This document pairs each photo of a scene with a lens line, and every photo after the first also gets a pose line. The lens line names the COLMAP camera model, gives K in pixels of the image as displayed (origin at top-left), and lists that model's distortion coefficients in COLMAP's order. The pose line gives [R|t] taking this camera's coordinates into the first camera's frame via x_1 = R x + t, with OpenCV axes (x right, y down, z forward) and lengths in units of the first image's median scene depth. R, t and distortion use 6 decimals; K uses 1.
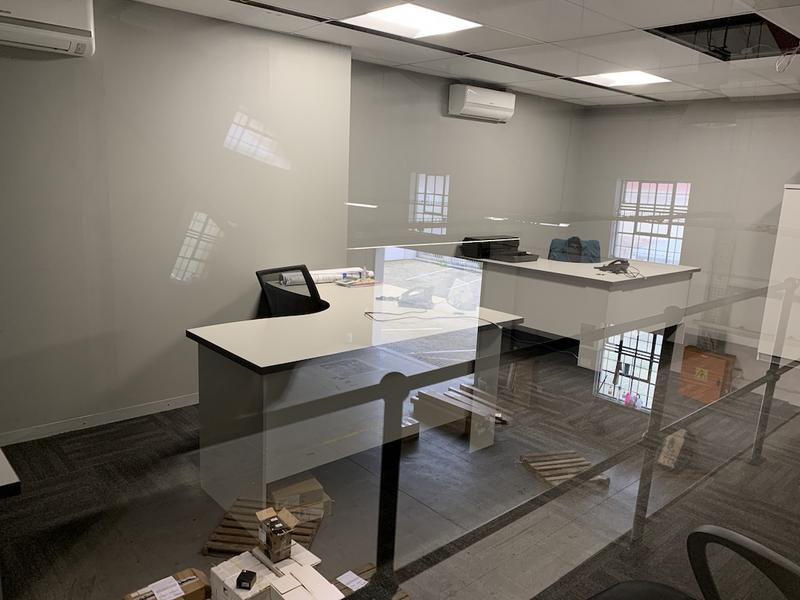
lens RADIAL K [[608.3, 0, 386.1], [0, 608.3, 299.1], [0, 0, 1]] dist [0.003262, -0.008358]
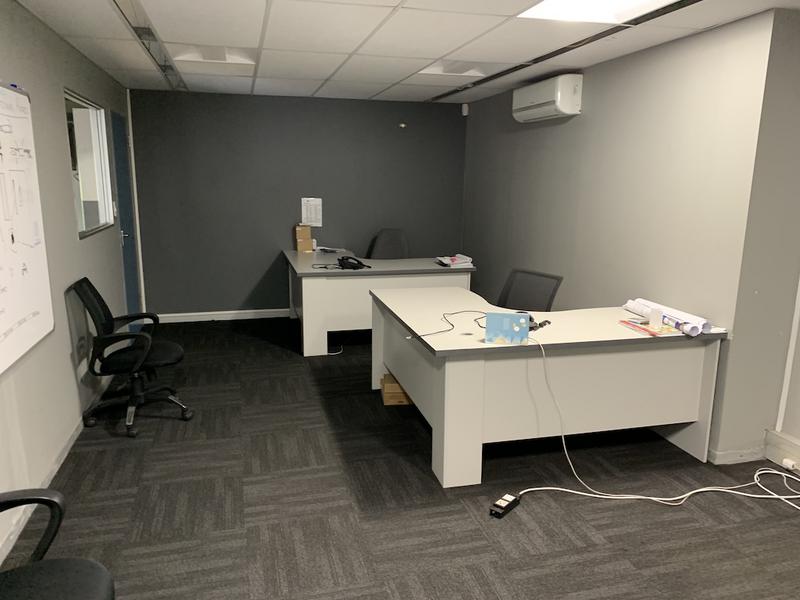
lens RADIAL K [[615.1, 0, 400.0], [0, 615.1, 300.0], [0, 0, 1]] dist [-0.001455, -0.013662]
pose [[-0.497120, 0.117377, -0.859706, 0.857455], [-0.207774, 0.945878, 0.249287, -0.200761], [0.842438, 0.302550, -0.445827, 1.144154]]
